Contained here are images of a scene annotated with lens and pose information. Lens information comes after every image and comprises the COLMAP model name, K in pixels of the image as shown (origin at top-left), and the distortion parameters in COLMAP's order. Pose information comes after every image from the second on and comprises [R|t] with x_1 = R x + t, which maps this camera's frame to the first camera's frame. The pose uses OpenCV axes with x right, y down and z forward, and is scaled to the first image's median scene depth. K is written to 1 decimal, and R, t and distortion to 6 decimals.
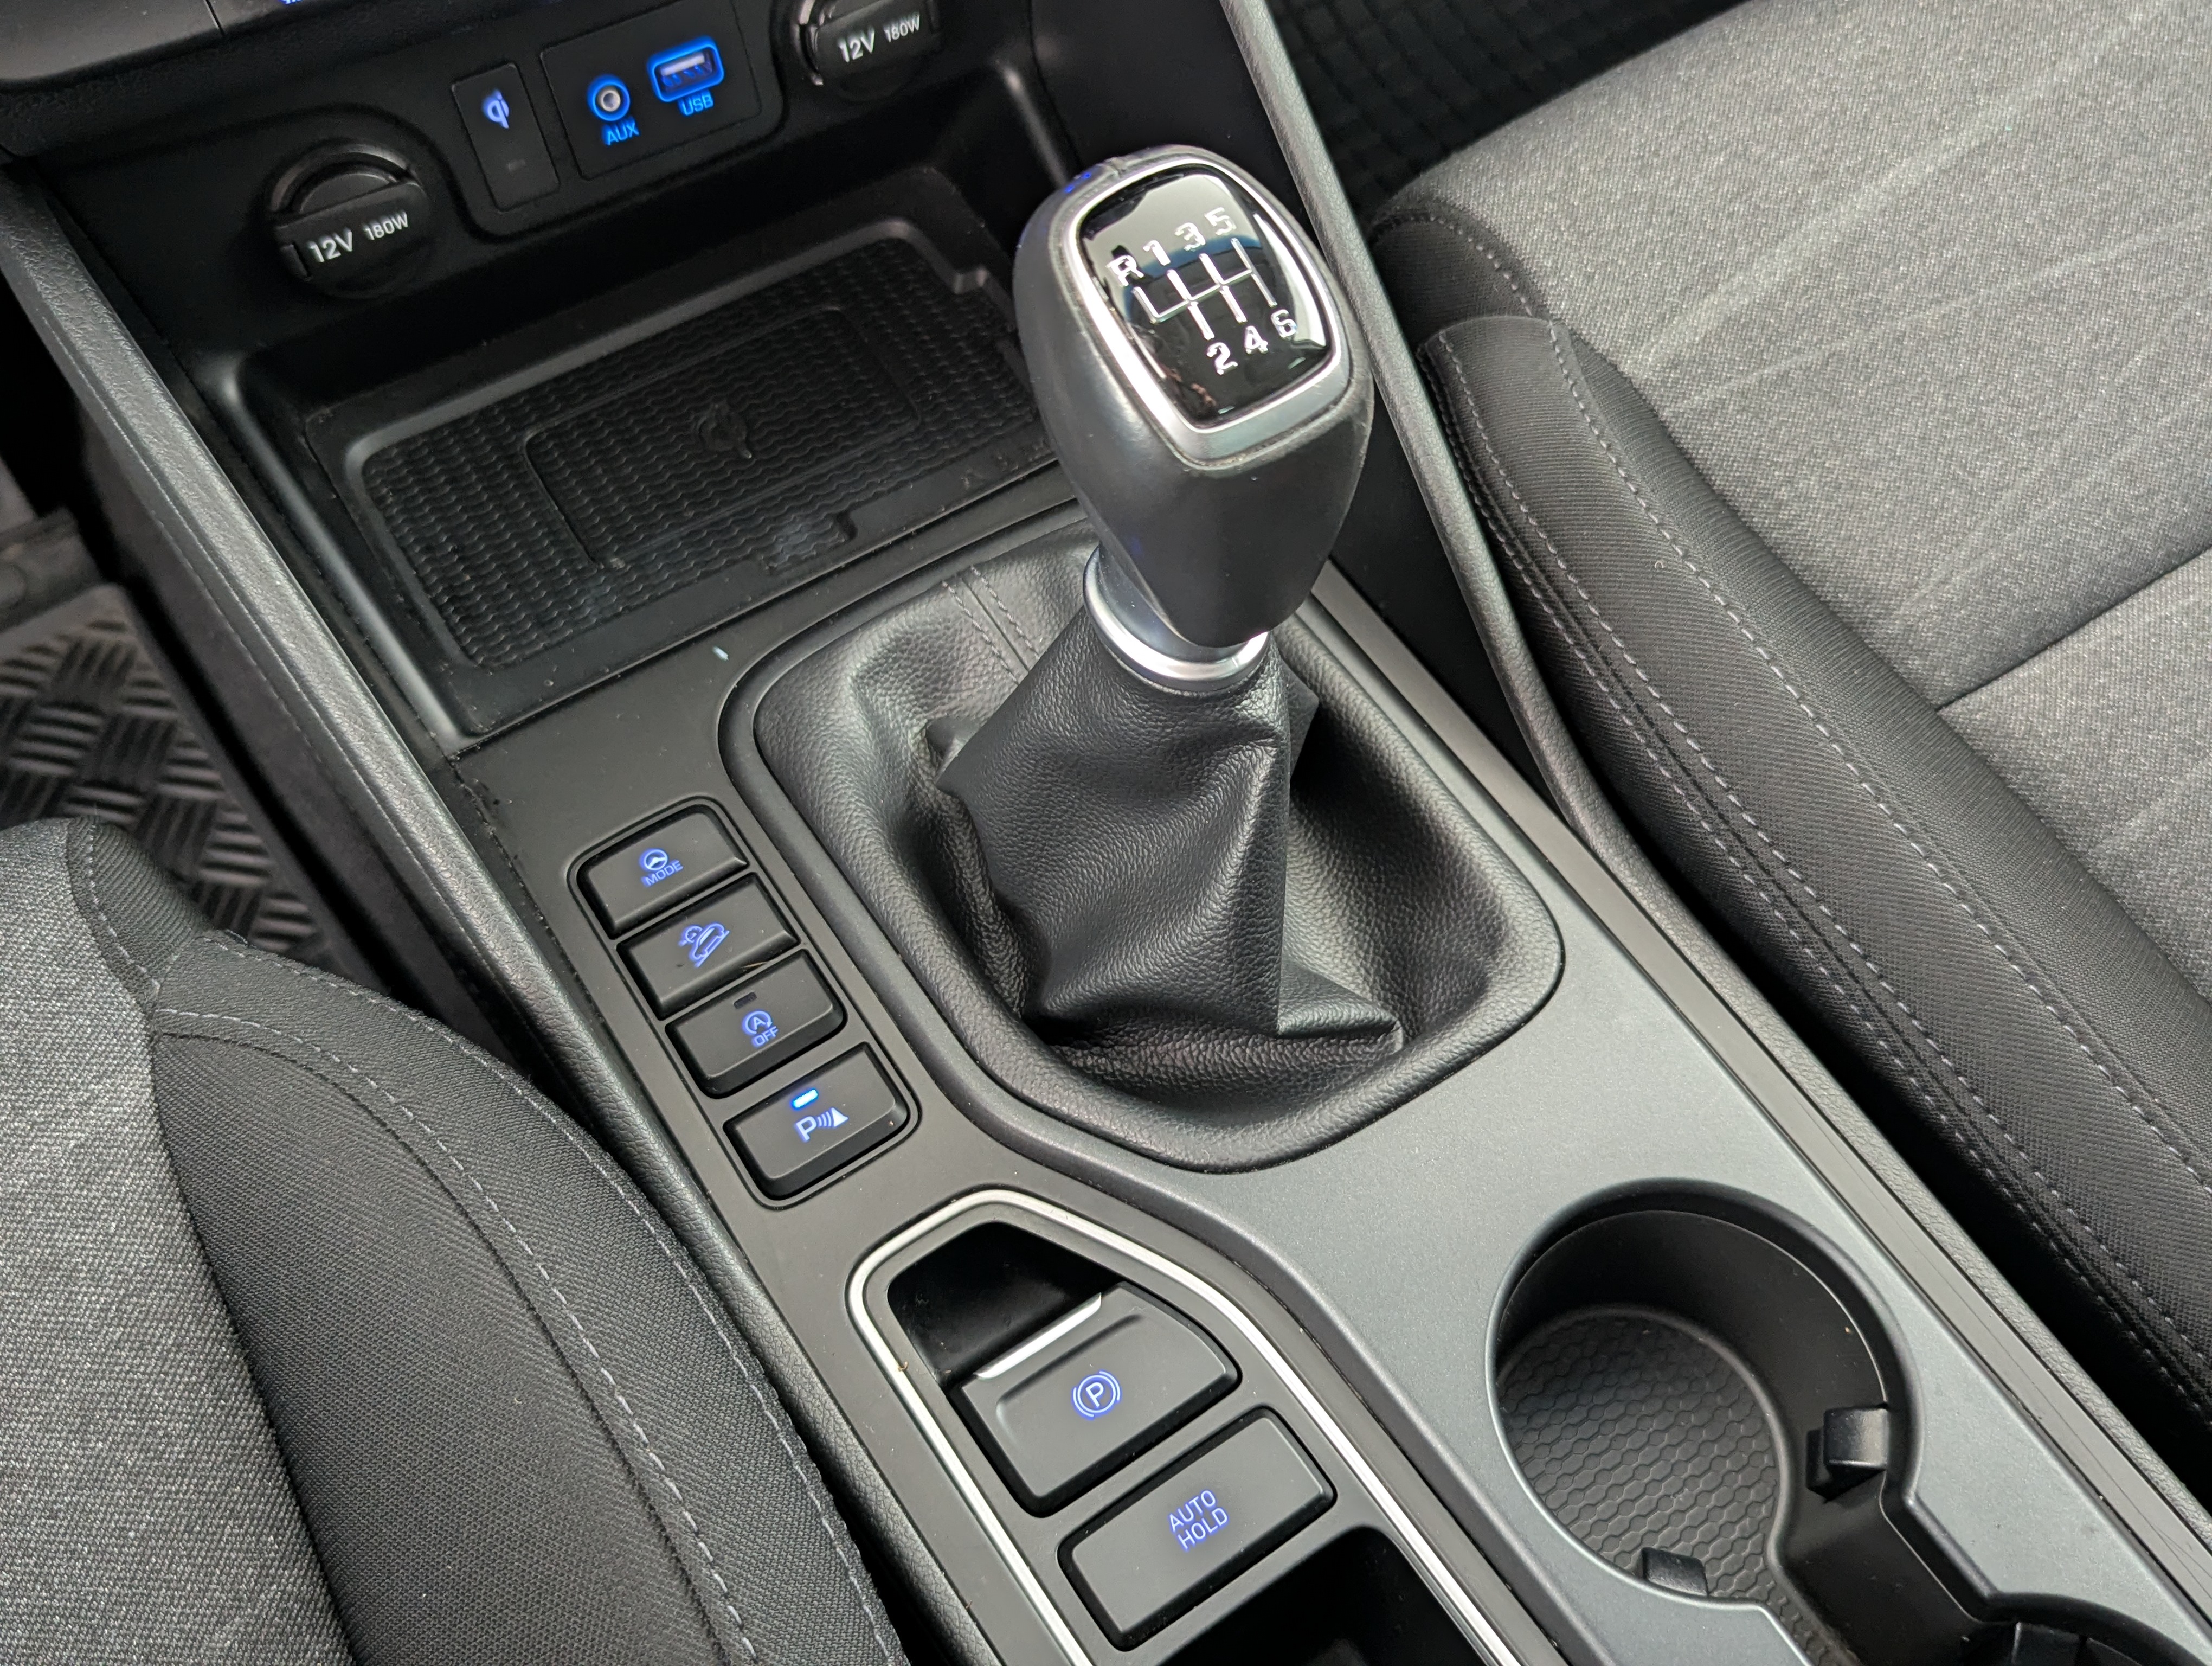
lens RADIAL K [[2064.8, 0, 1135.4], [0, 2064.8, 805.4], [0, 0, 1]] dist [0.020990, 0.000000]
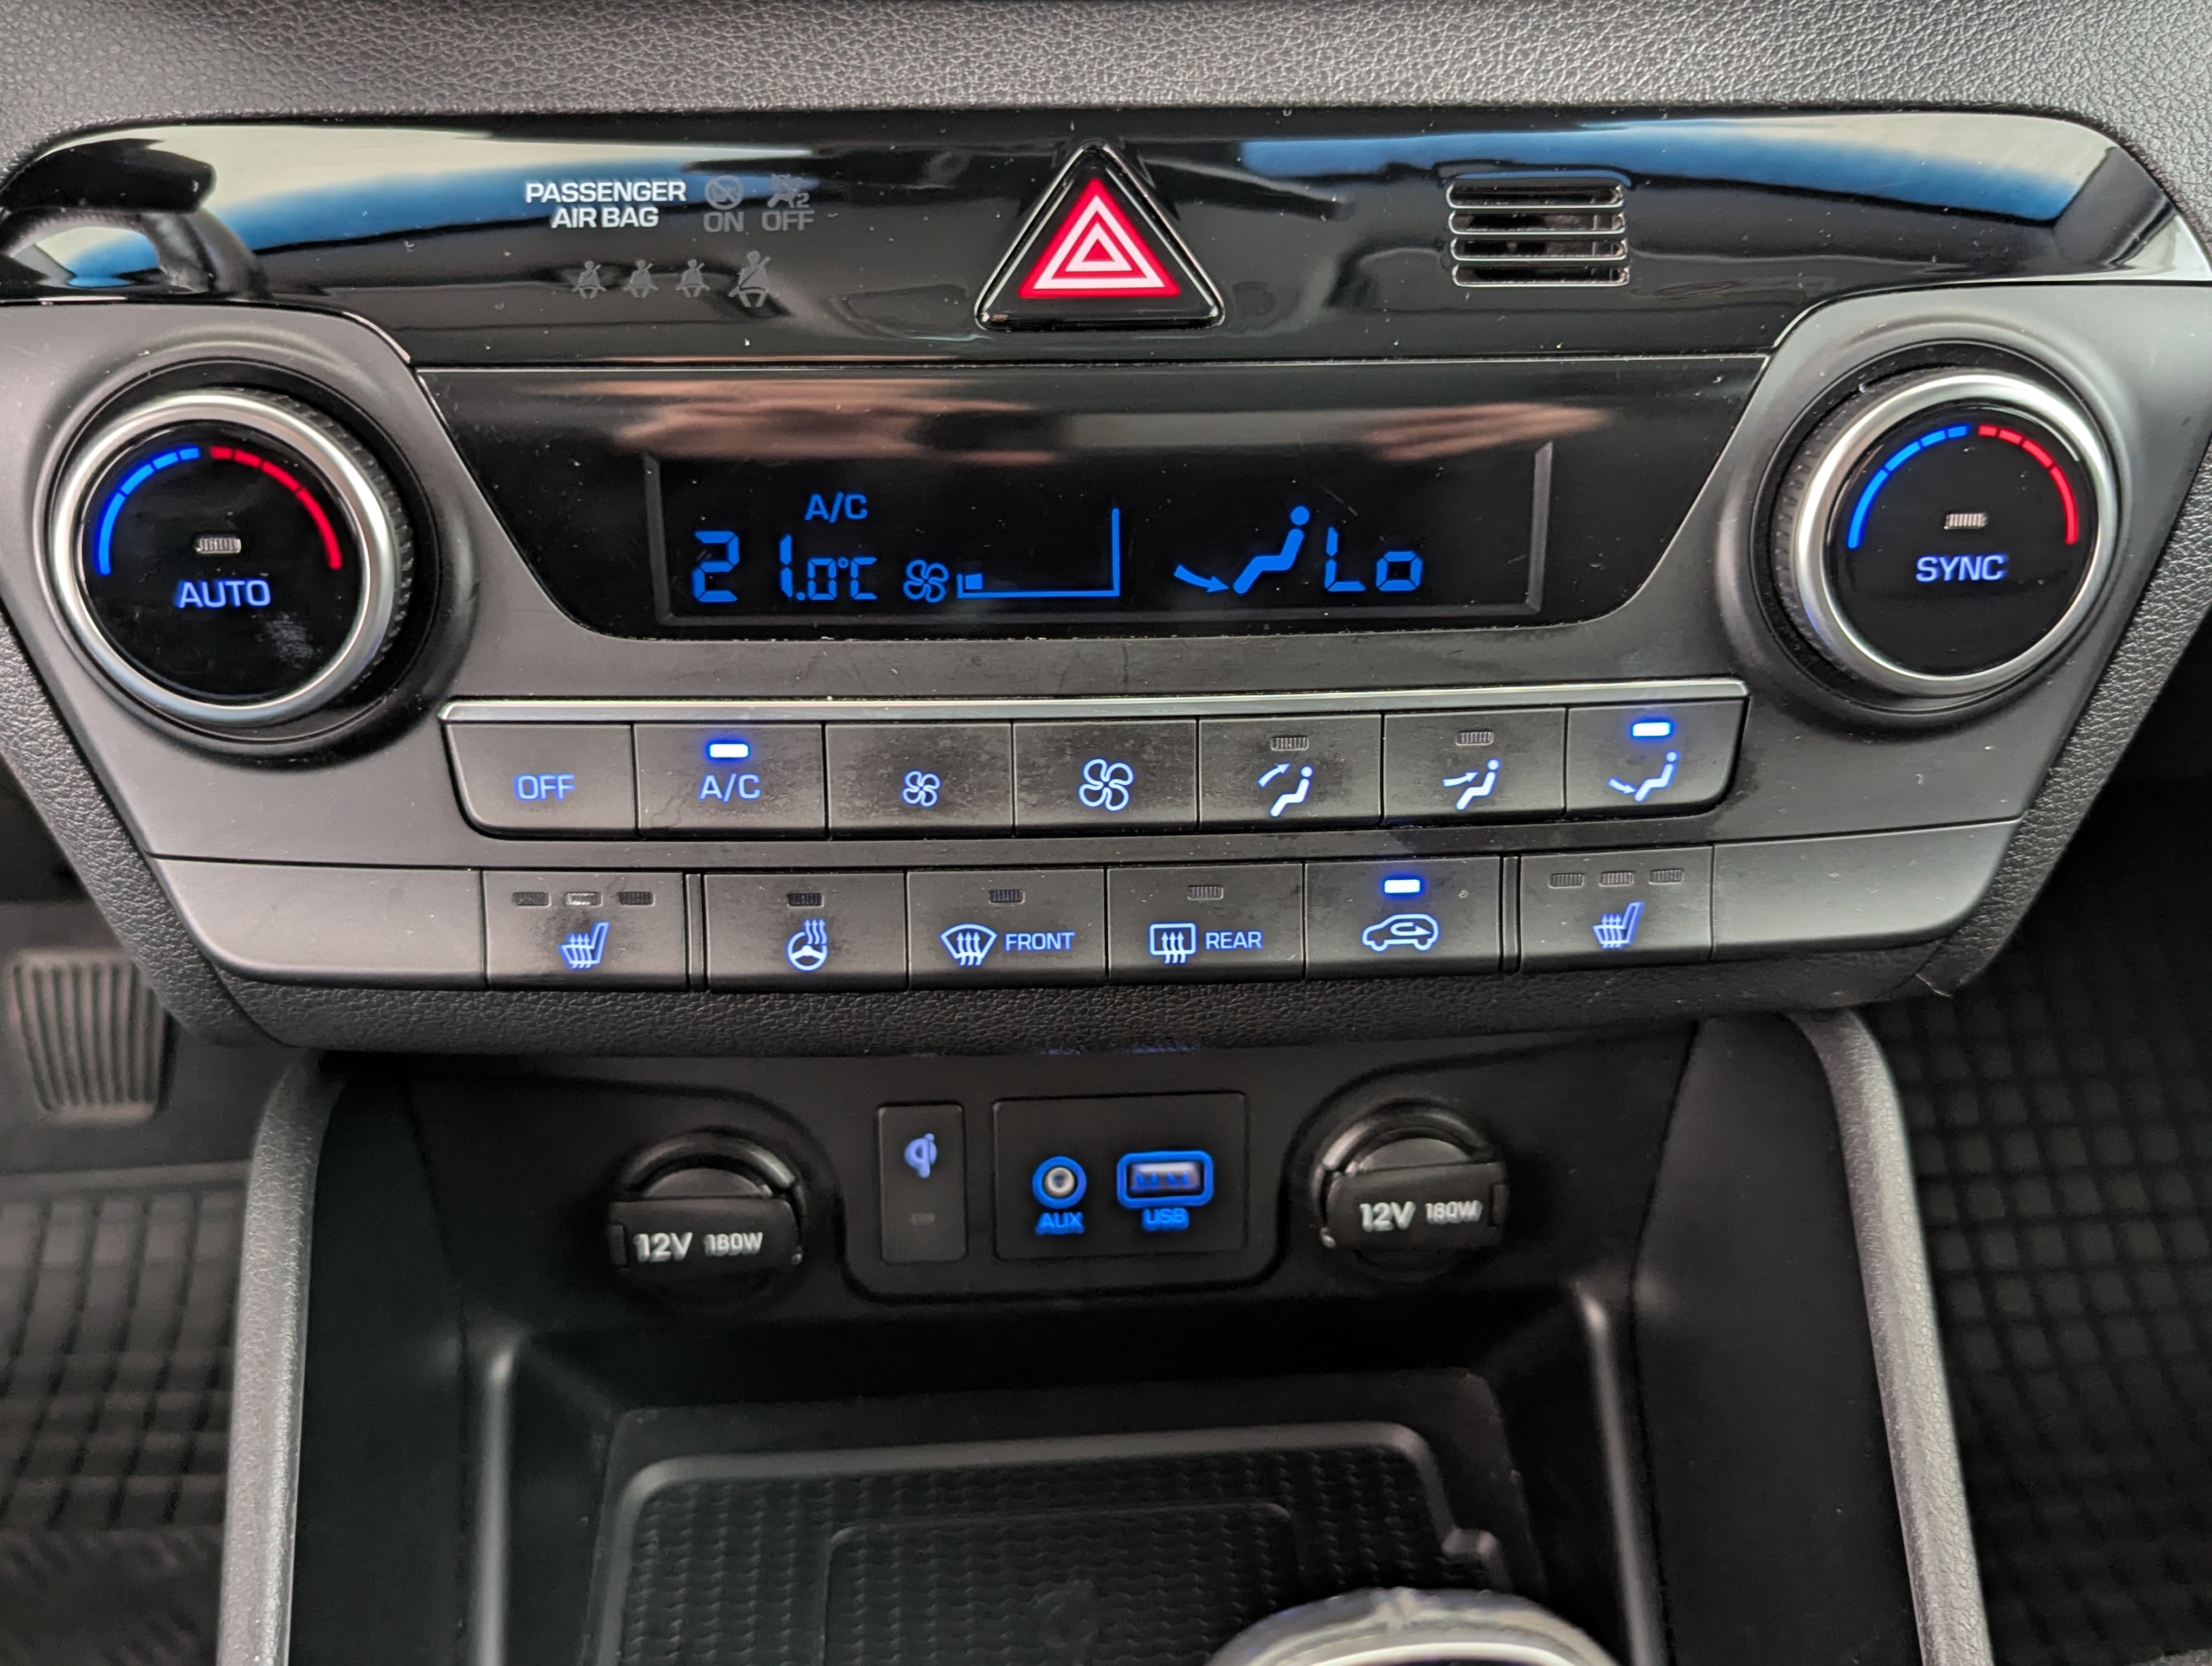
lens RADIAL K [[2064.8, 0, 1110.0], [0, 2064.8, 822.6], [0, 0, 1]] dist [0.020990, 0.000000]
pose [[0.880108, 0.228241, -0.416312, 0.063506], [-0.399557, 0.829701, -0.389808, -0.150672], [0.256445, 0.509414, 0.821422, 0.275471]]
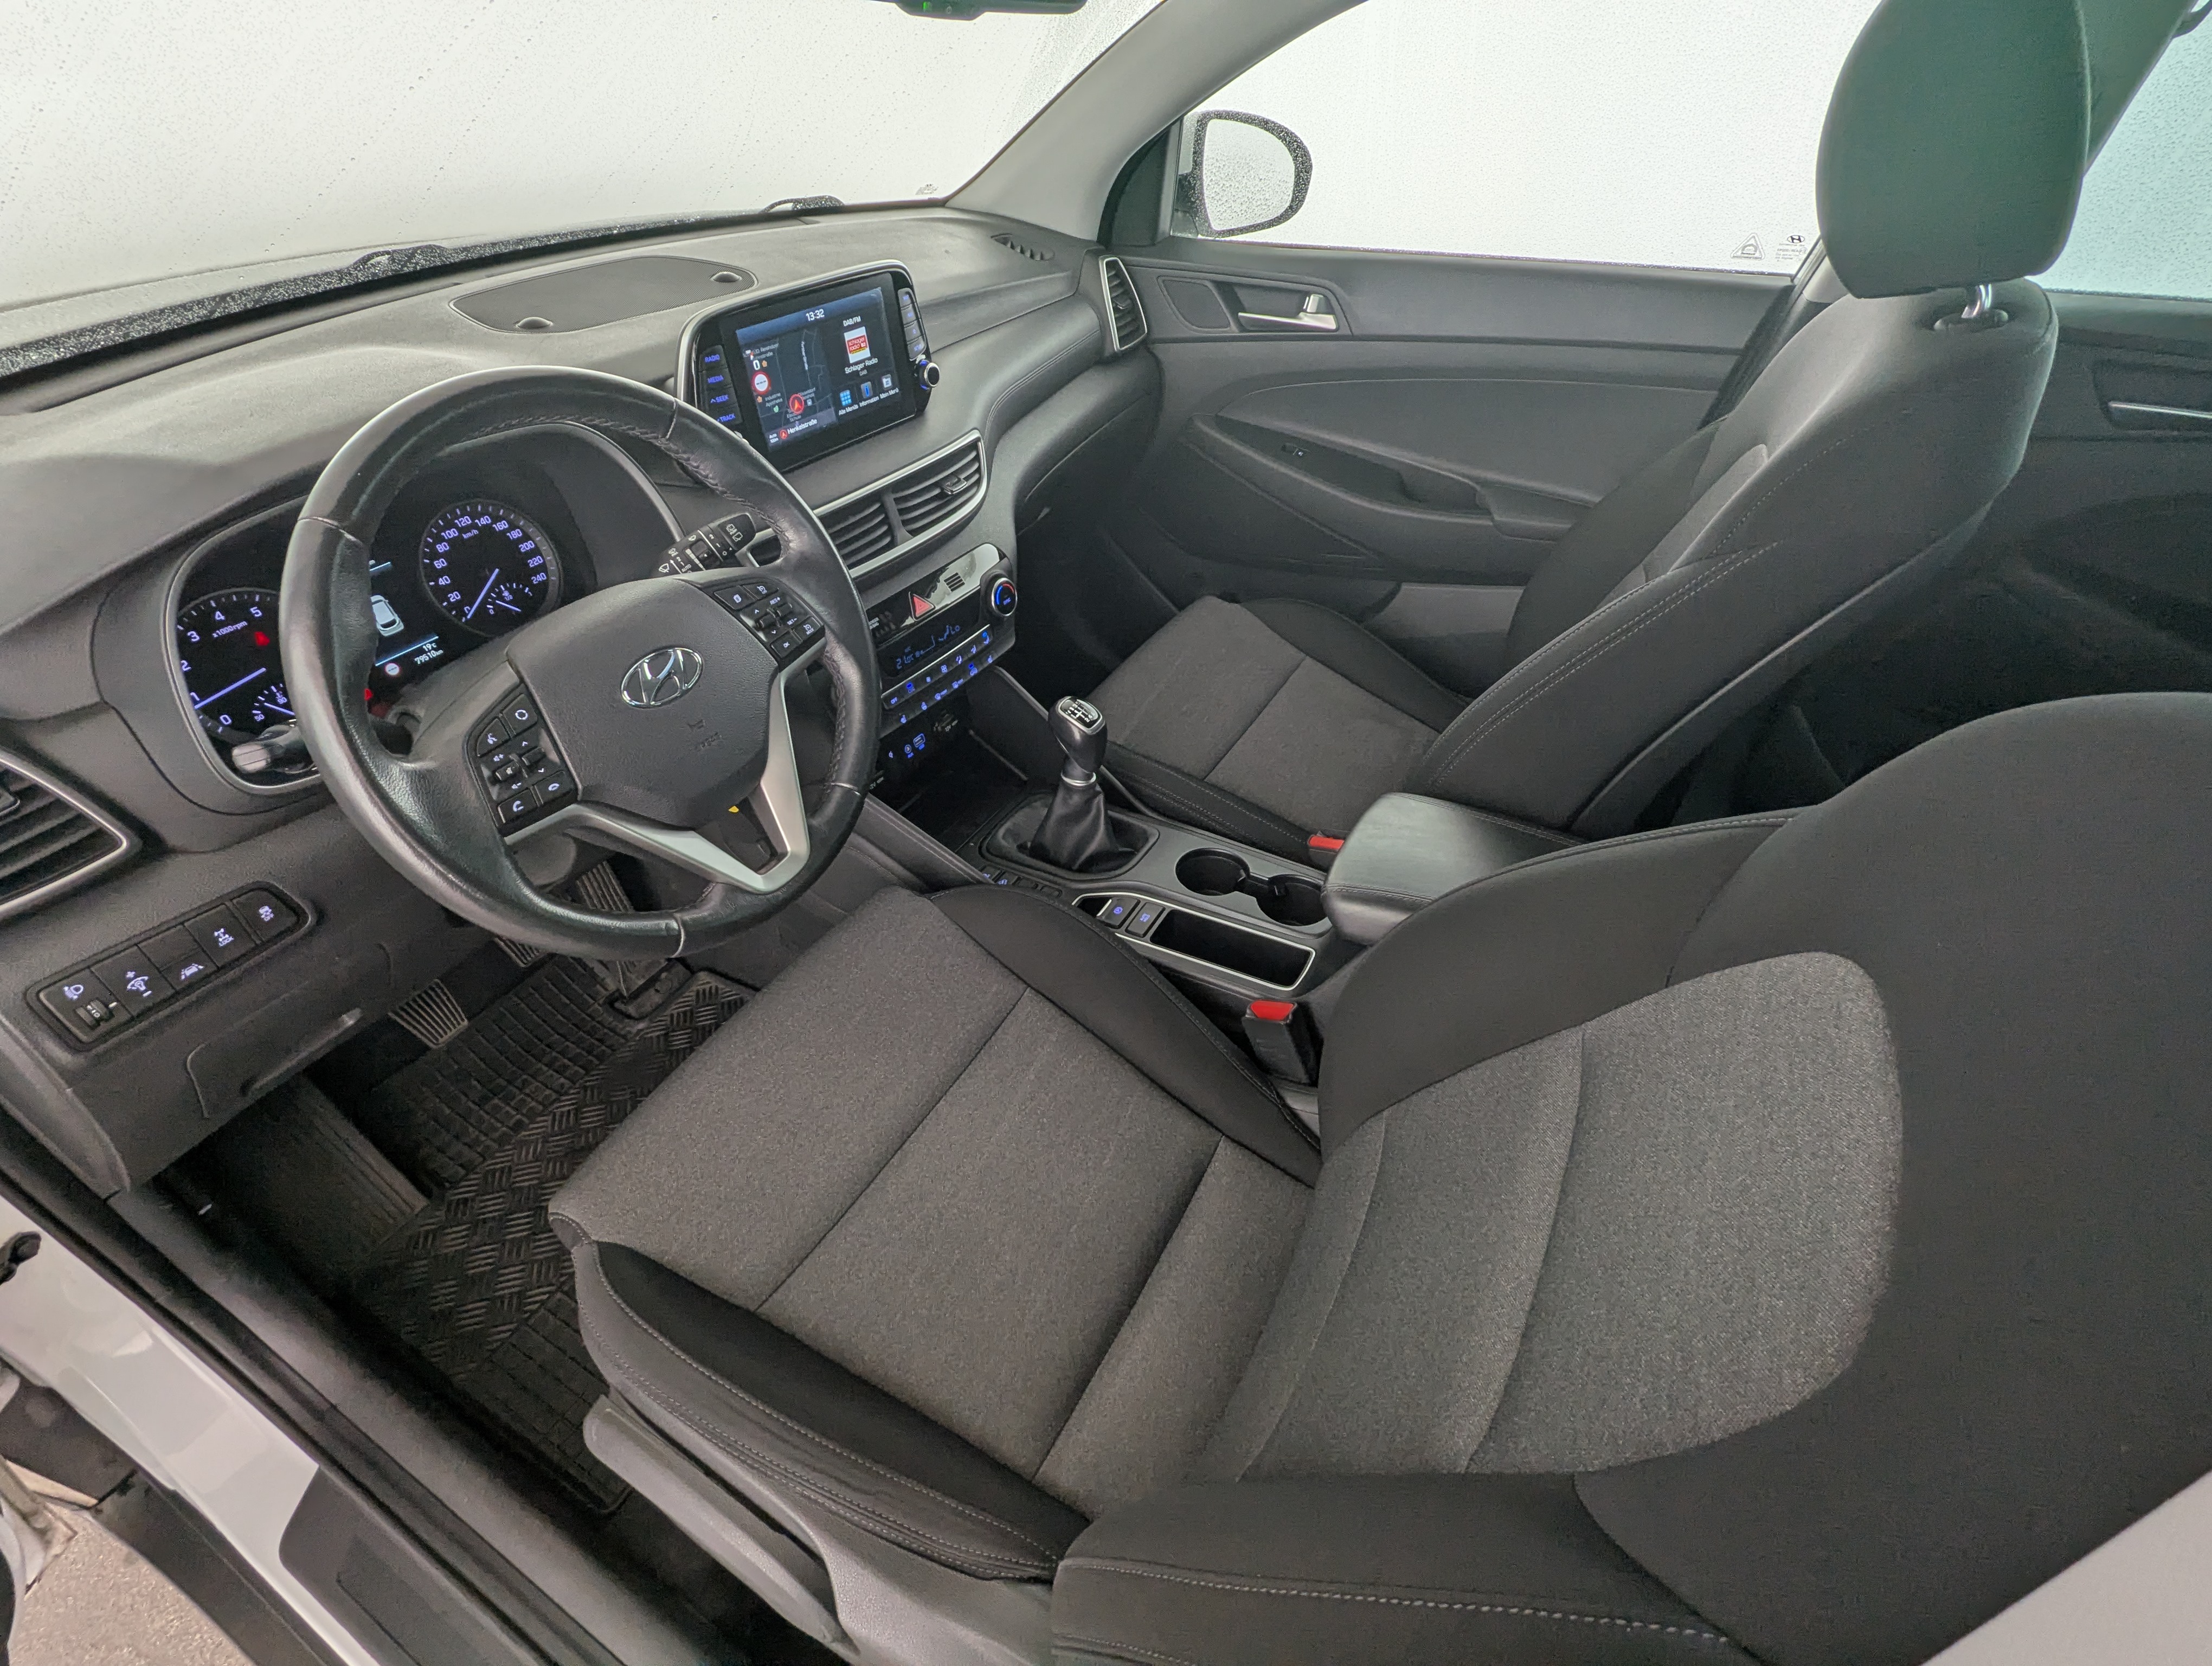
lens RADIAL K [[1041.0, 0, 1110.6], [0, 1041.0, 839.6], [0, 0, 1]] dist [-0.006477, 0.000638]
pose [[0.889974, -0.293826, 0.348729, -0.727569], [0.389256, 0.887860, -0.245324, 0.608790], [-0.237540, 0.354077, 0.904546, -1.194095]]
